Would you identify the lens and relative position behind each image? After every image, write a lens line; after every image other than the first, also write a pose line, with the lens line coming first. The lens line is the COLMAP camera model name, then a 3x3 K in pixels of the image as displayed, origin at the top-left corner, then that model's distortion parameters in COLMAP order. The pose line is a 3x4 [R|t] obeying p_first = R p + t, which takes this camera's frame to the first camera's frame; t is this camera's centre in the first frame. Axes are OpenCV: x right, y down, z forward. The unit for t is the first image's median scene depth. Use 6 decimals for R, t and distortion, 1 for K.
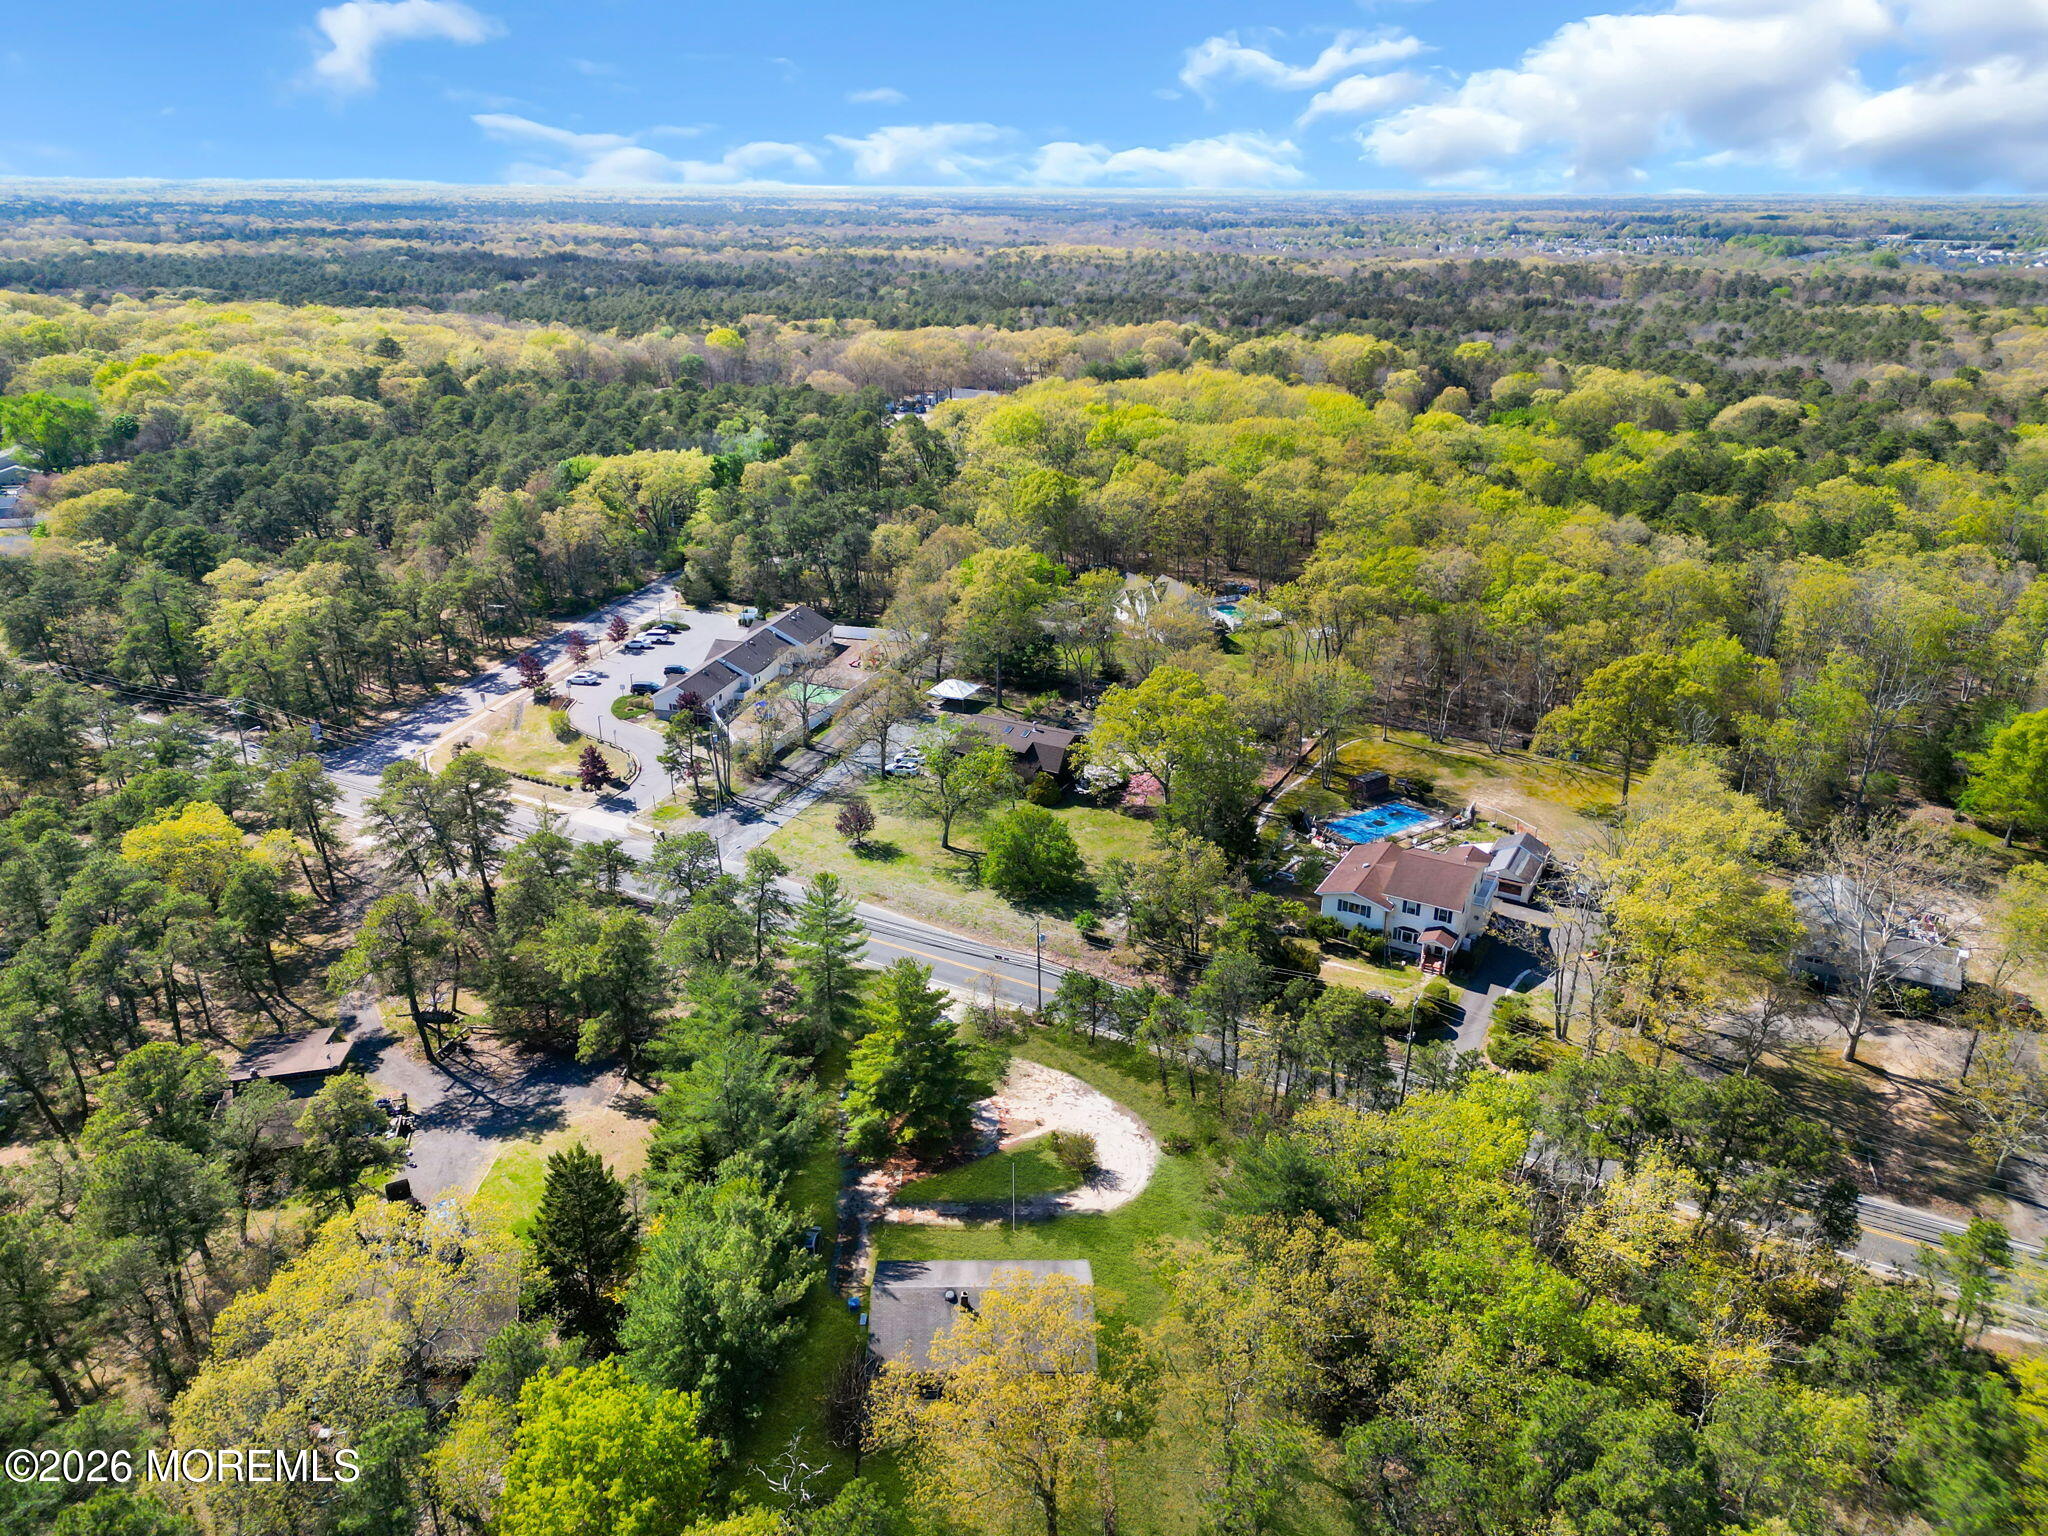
lens RADIAL K [[1431.0, 0, 1021.3], [0, 1431.0, 757.6], [0, 0, 1]] dist [0.073995, -0.079336]
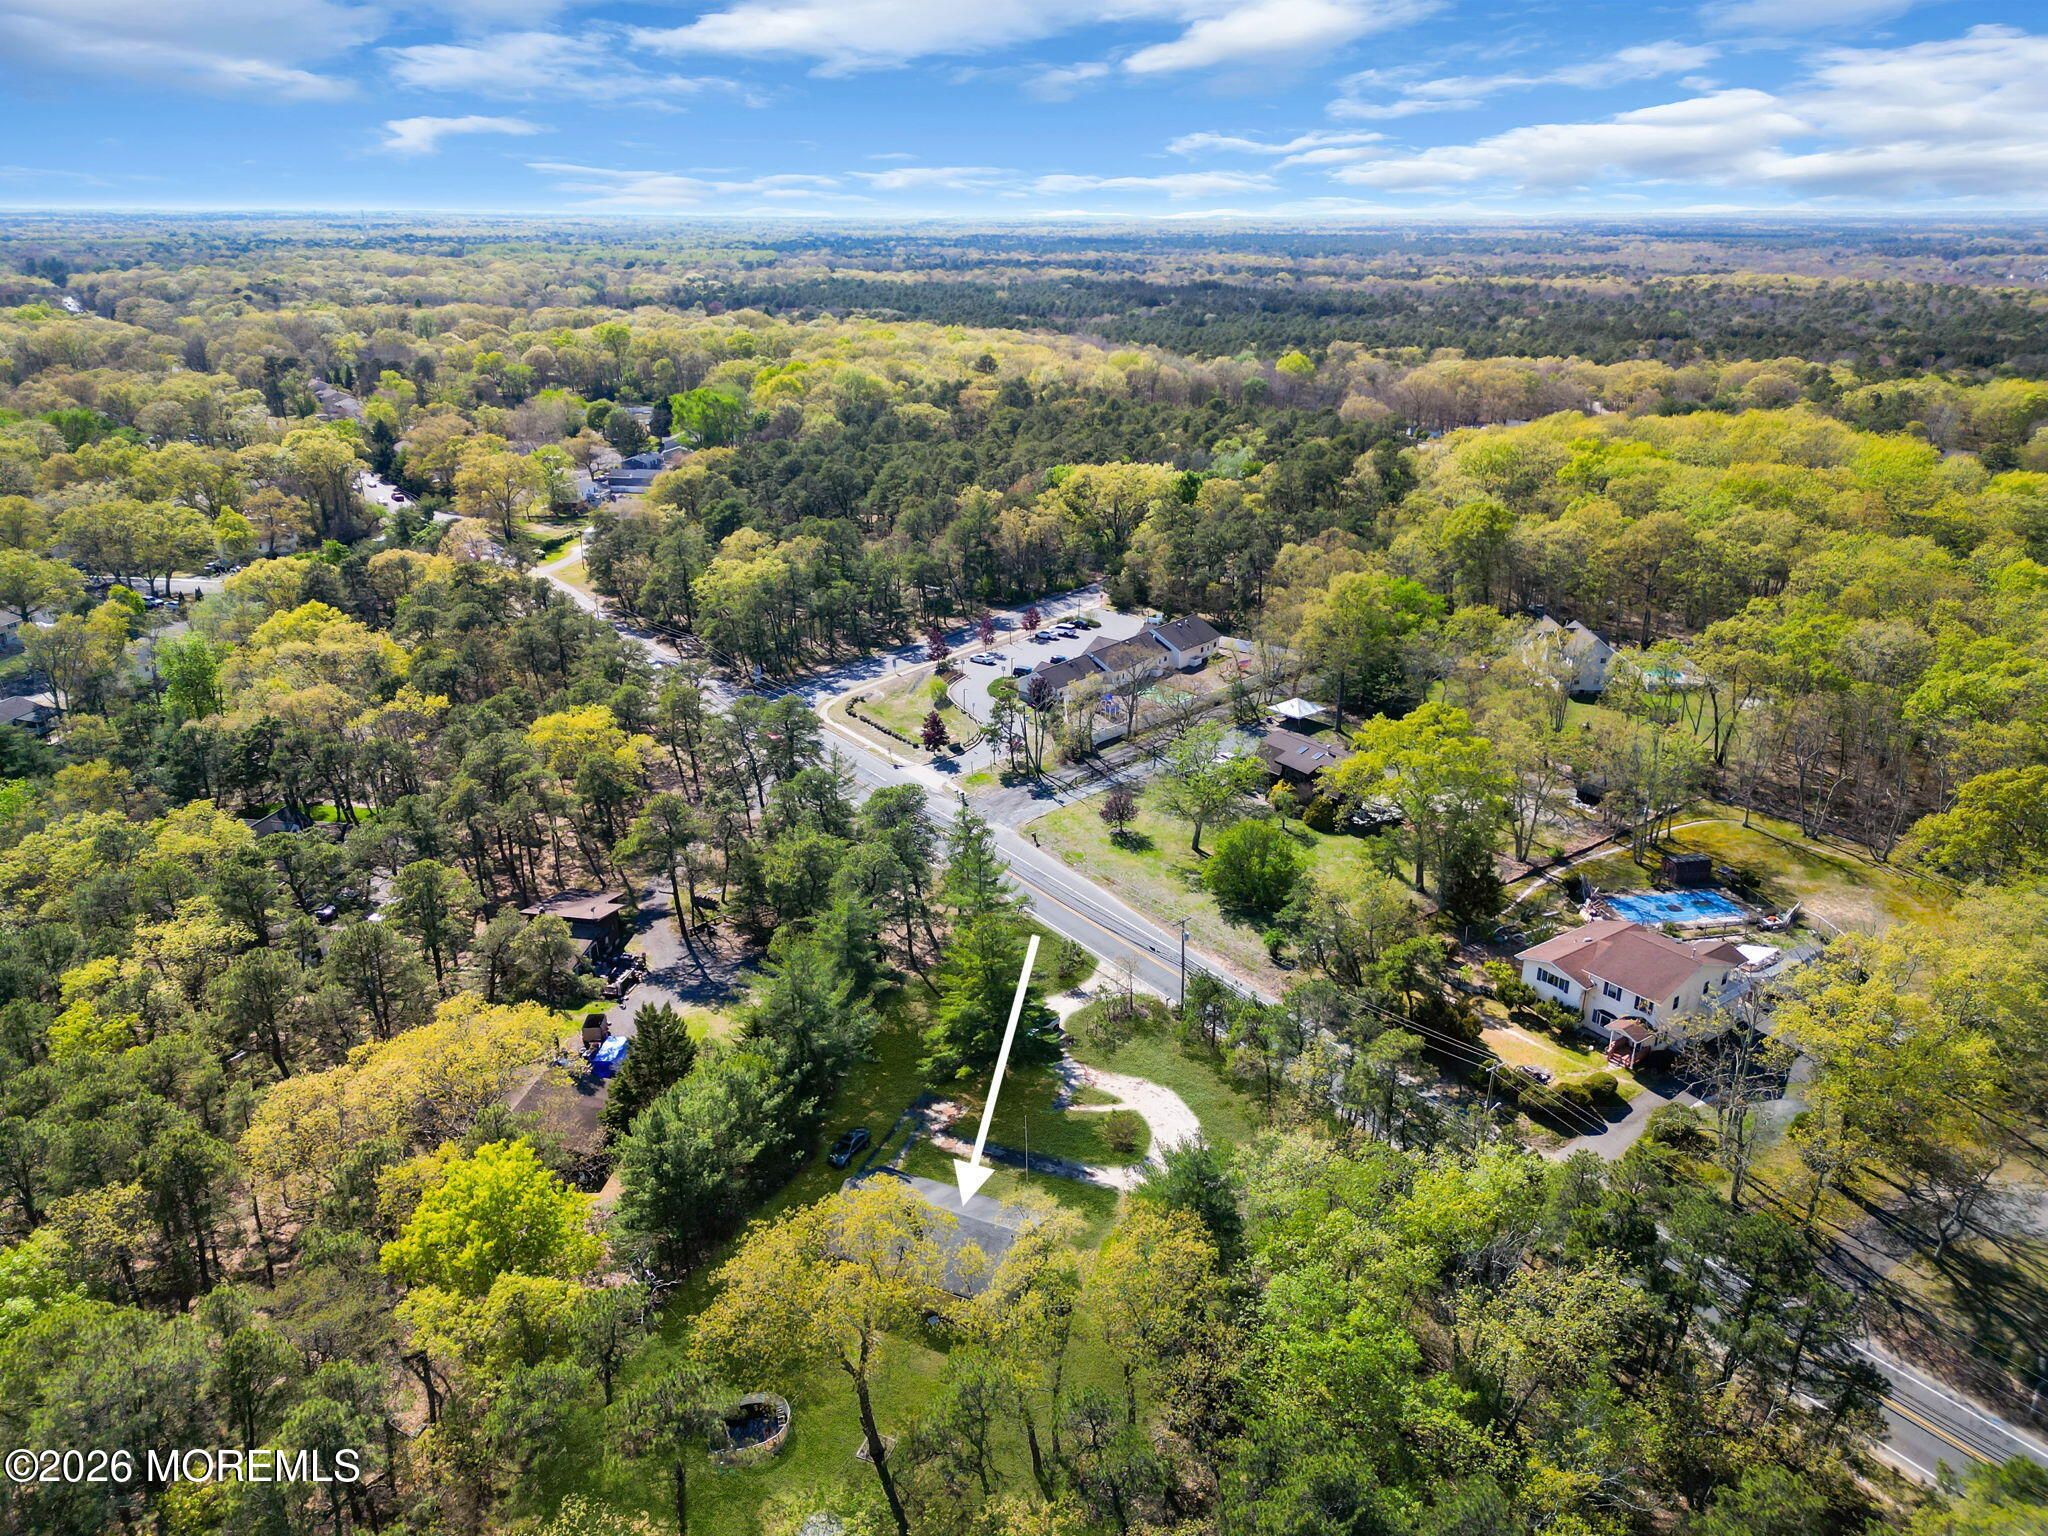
lens RADIAL K [[1421.5, 0, 1024.0], [0, 1421.5, 768.0], [0, 0, 1]] dist [0.074200, -0.076835]
pose [[0.904345, 0.147825, -0.400385, 0.215619], [-0.151707, 0.988177, 0.022183, 0.000461], [0.398930, 0.040681, 0.916079, 0.006015]]
